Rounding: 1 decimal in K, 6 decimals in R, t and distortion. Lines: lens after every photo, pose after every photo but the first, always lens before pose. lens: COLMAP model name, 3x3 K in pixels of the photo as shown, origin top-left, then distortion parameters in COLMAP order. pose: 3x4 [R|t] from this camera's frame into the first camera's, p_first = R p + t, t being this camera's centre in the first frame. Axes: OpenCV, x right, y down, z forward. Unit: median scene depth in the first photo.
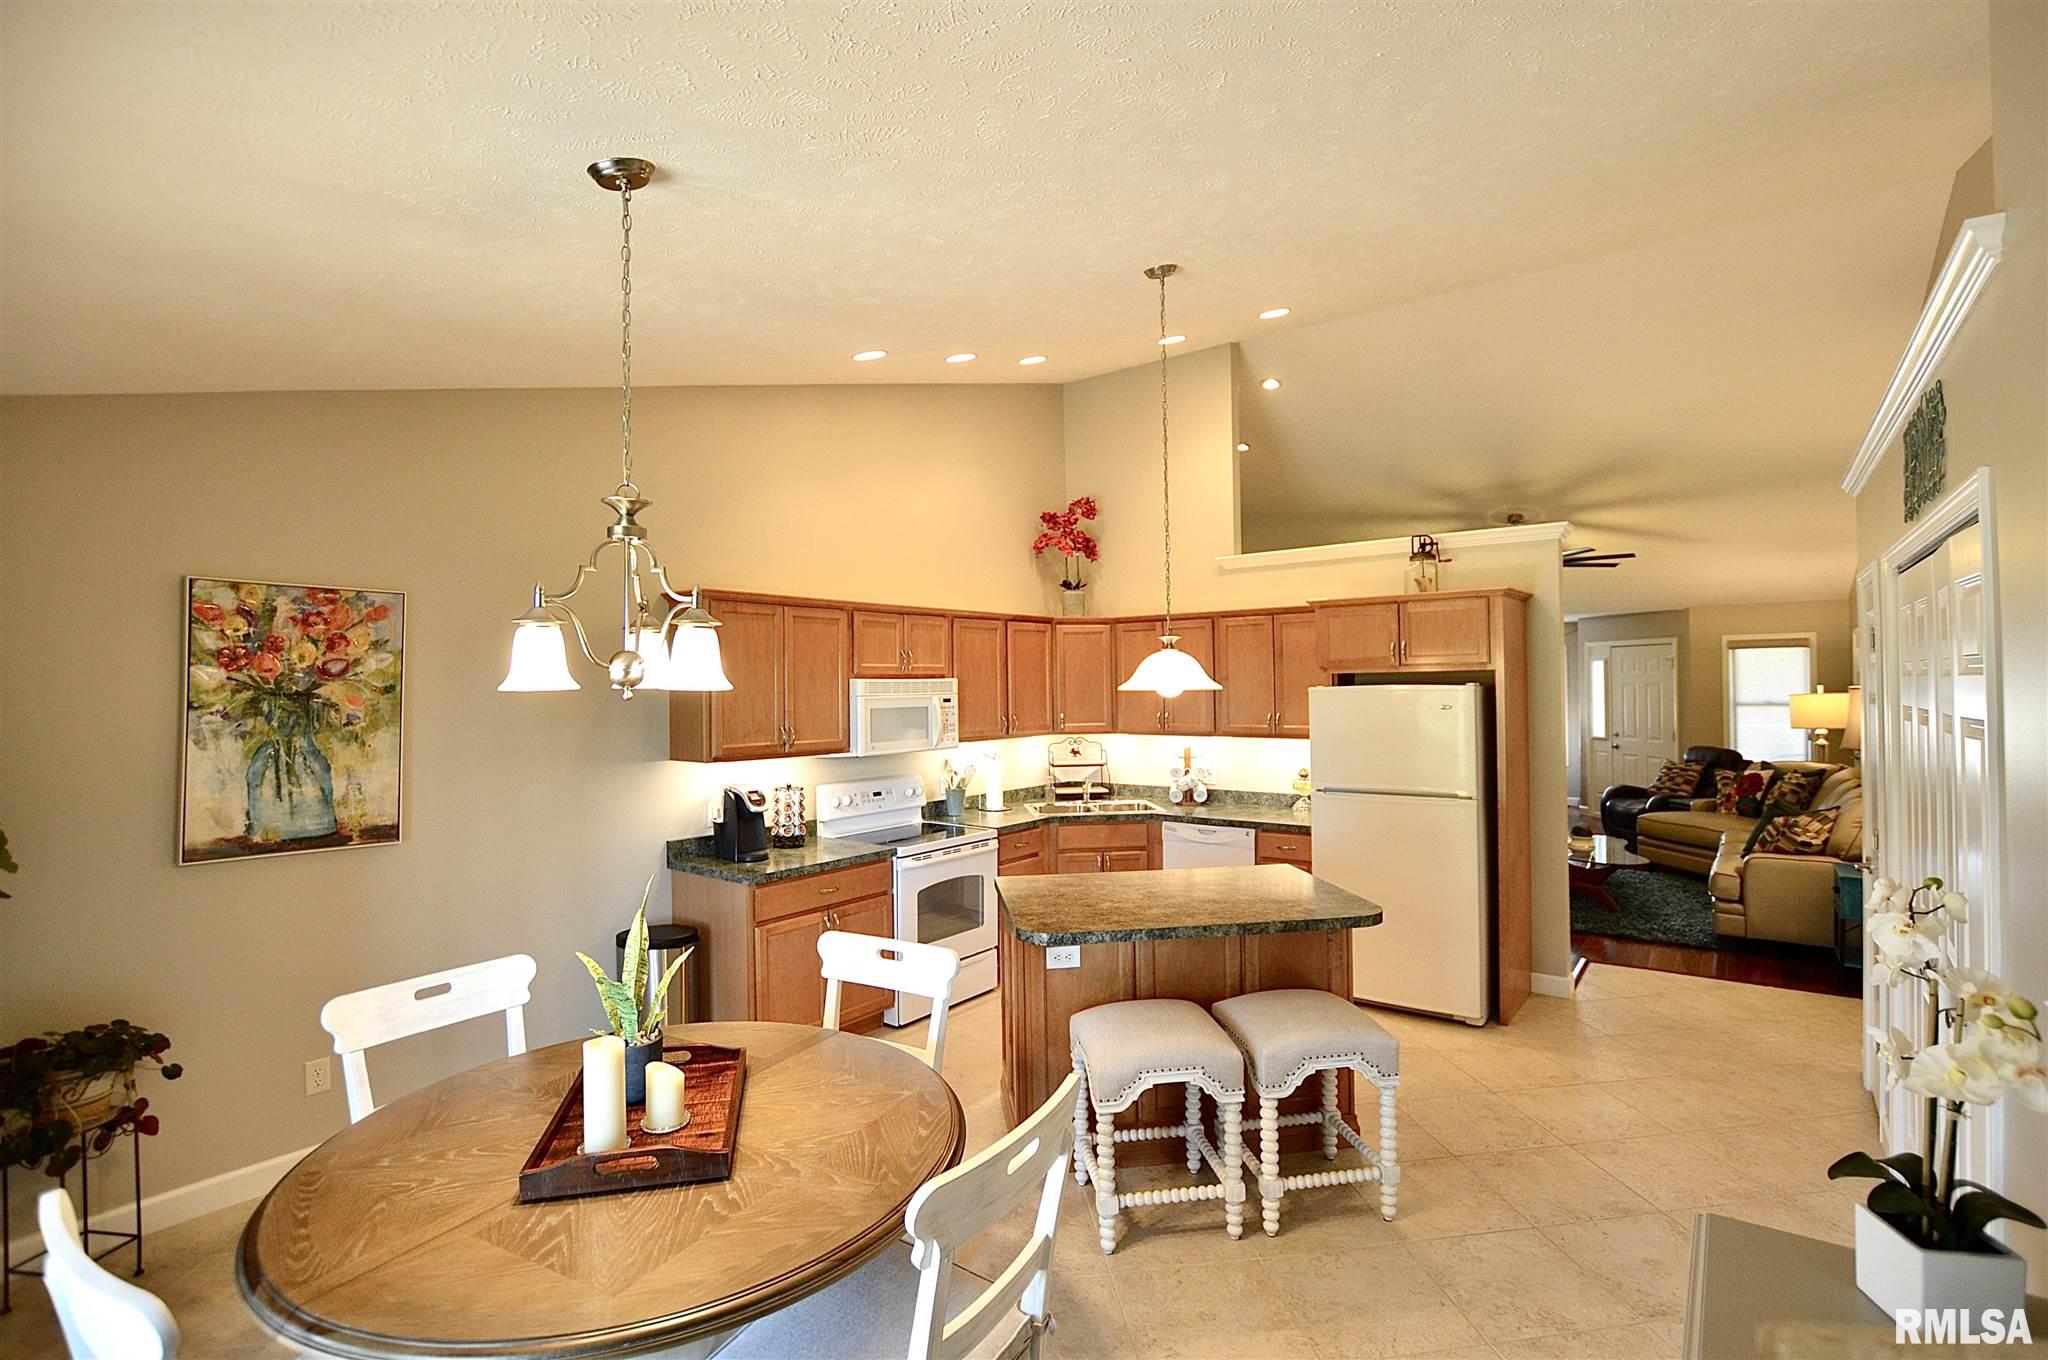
lens RADIAL K [[927.1, 0, 1027.3], [0, 927.1, 680.5], [0, 0, 1]] dist [-0.029529, 0.001805]
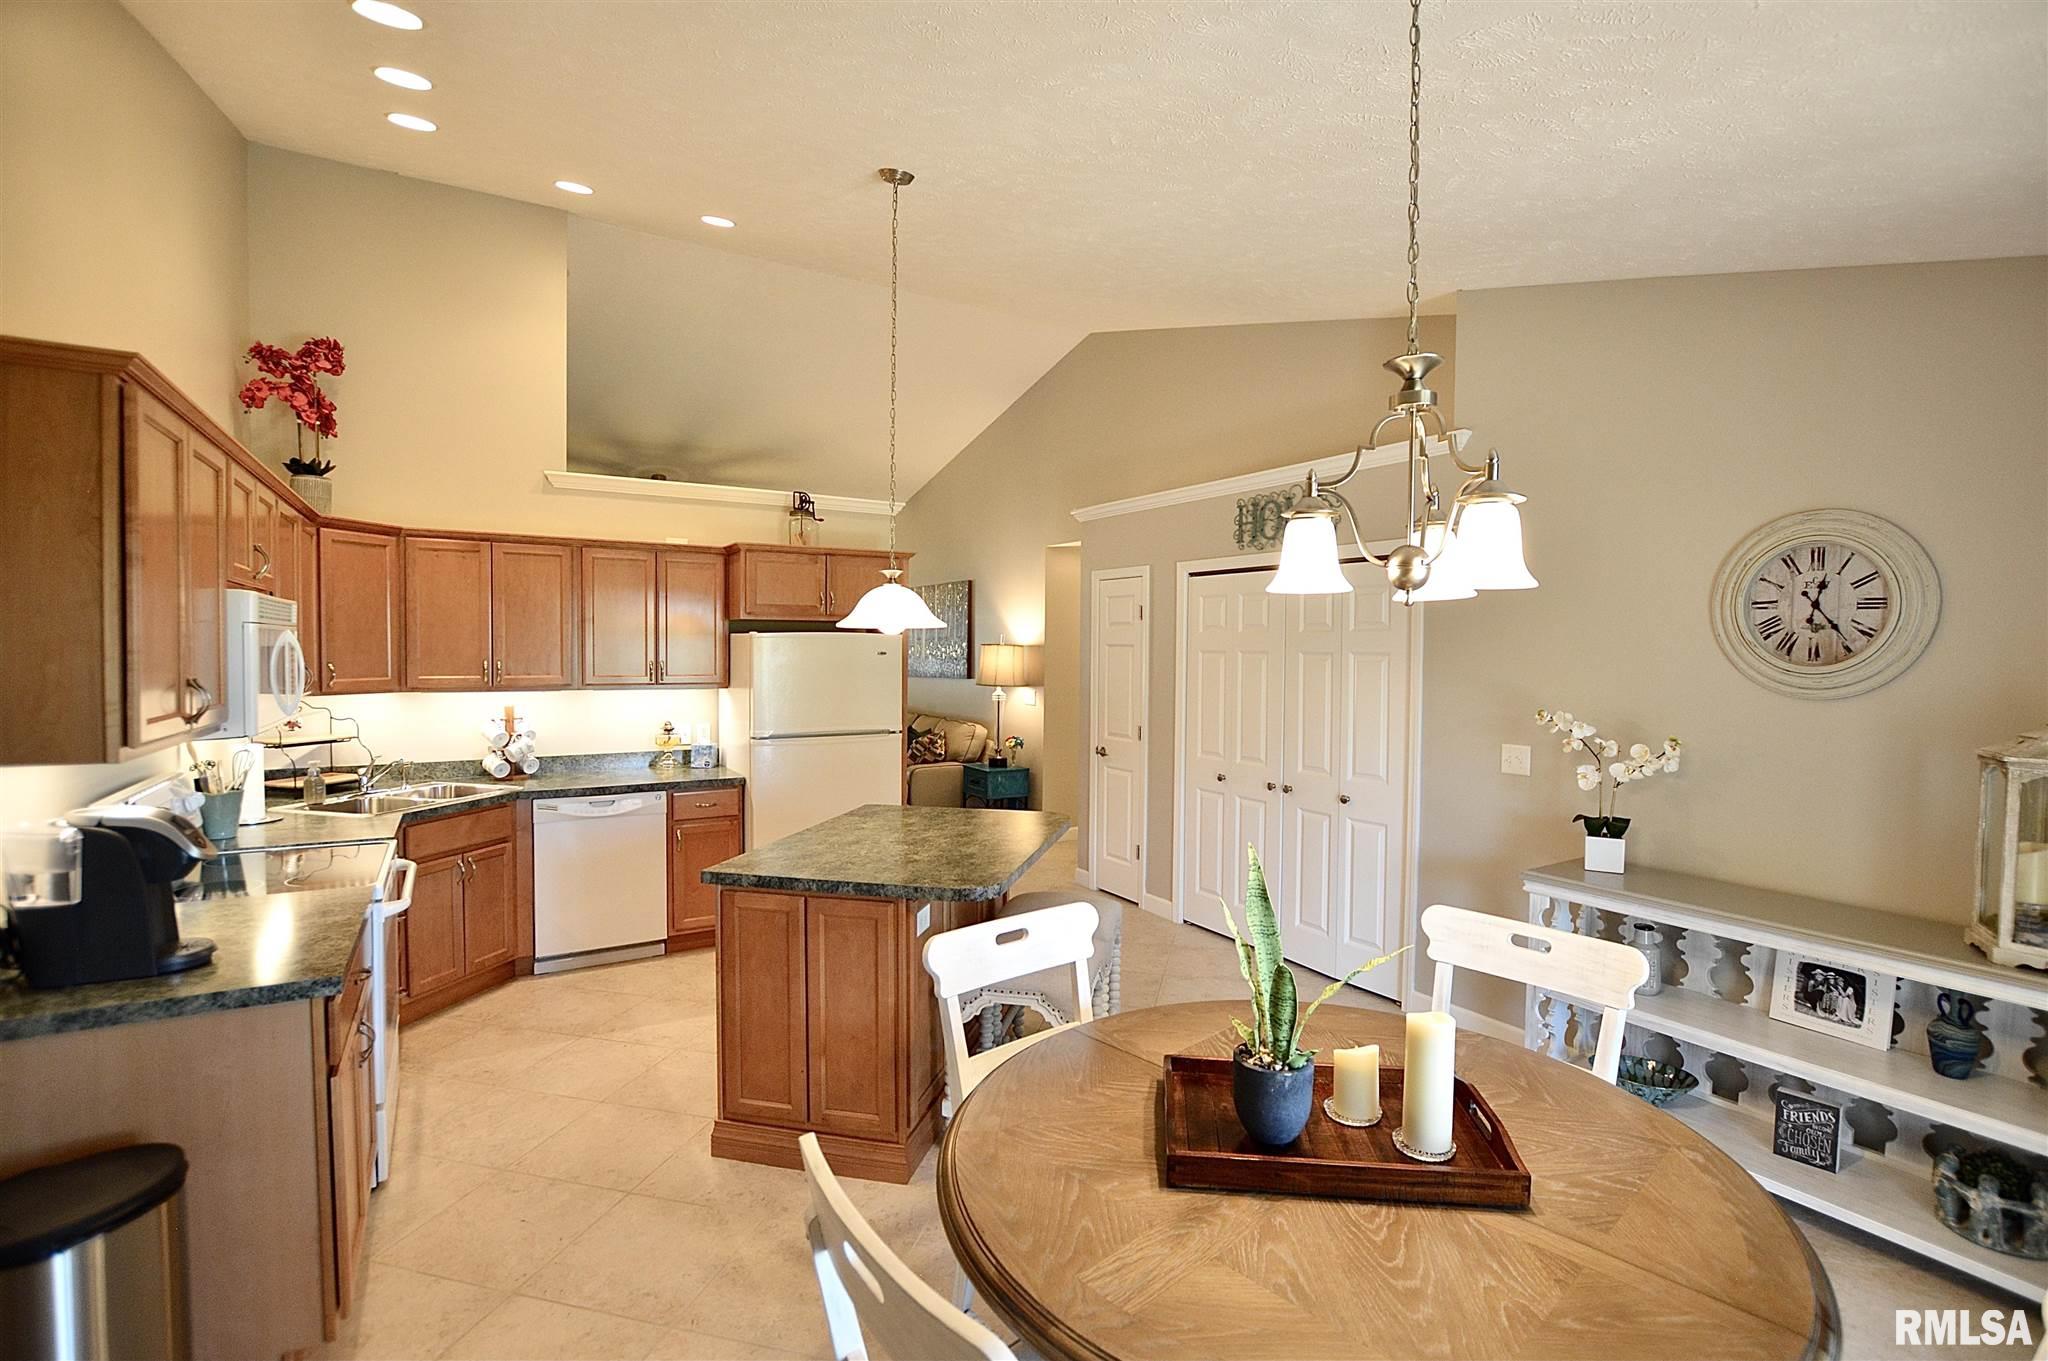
lens RADIAL K [[927.1, 0, 1037.3], [0, 927.1, 677.2], [0, 0, 1]] dist [-0.029529, 0.001805]
pose [[0.353002, -0.013526, 0.935525, -0.450566], [-0.018943, 0.999587, 0.021600, 0.025247], [-0.935431, -0.025347, 0.352600, 0.353172]]
